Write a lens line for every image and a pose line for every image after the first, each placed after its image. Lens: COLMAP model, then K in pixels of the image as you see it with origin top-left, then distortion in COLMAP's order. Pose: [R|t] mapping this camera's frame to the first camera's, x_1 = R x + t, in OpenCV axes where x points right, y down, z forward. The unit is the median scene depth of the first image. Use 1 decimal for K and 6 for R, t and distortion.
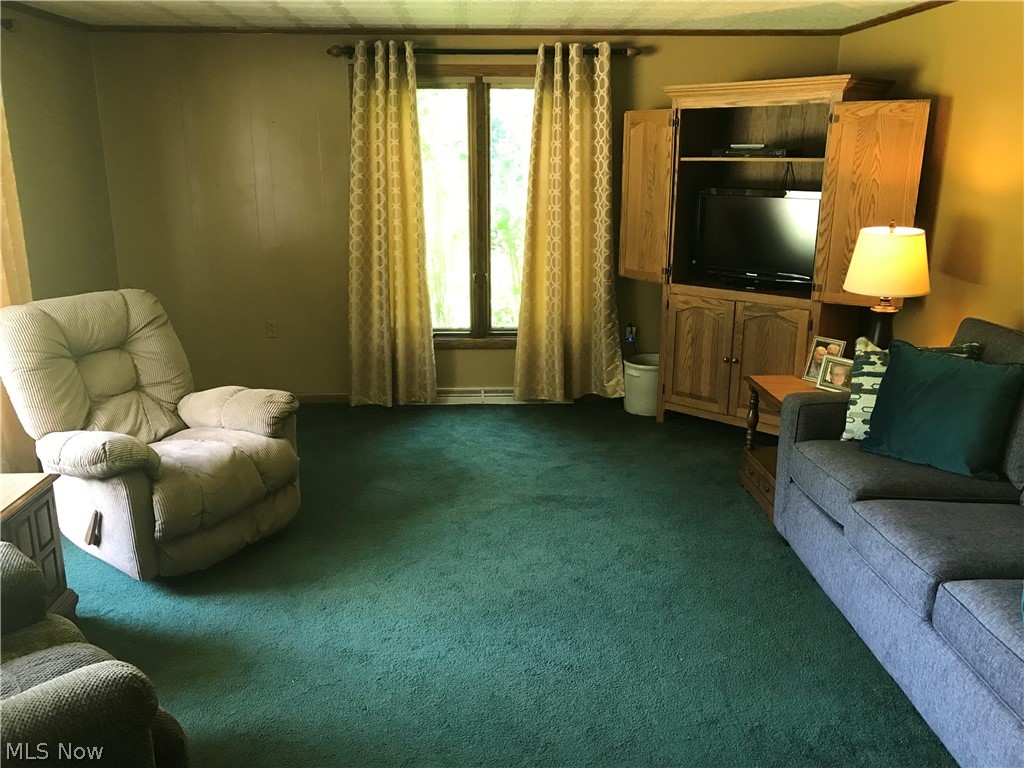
lens RADIAL K [[853.8, 0, 512.0], [0, 853.8, 375.6], [0, 0, 1]] dist [0.042422, -0.044970]
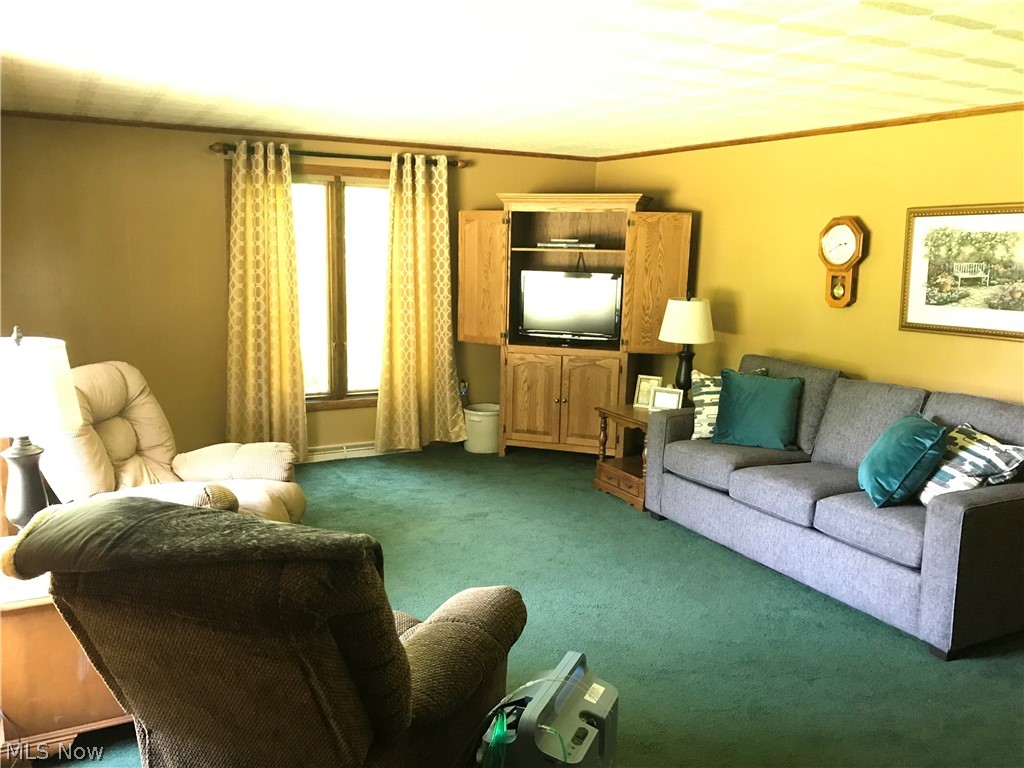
lens RADIAL K [[853.8, 0, 508.4], [0, 853.8, 389.6], [0, 0, 1]] dist [0.042422, -0.044970]
pose [[0.893117, -0.056996, 0.446198, -0.384328], [0.092202, 0.994074, -0.057574, 0.031559], [-0.440273, 0.092561, 0.893080, -0.126248]]
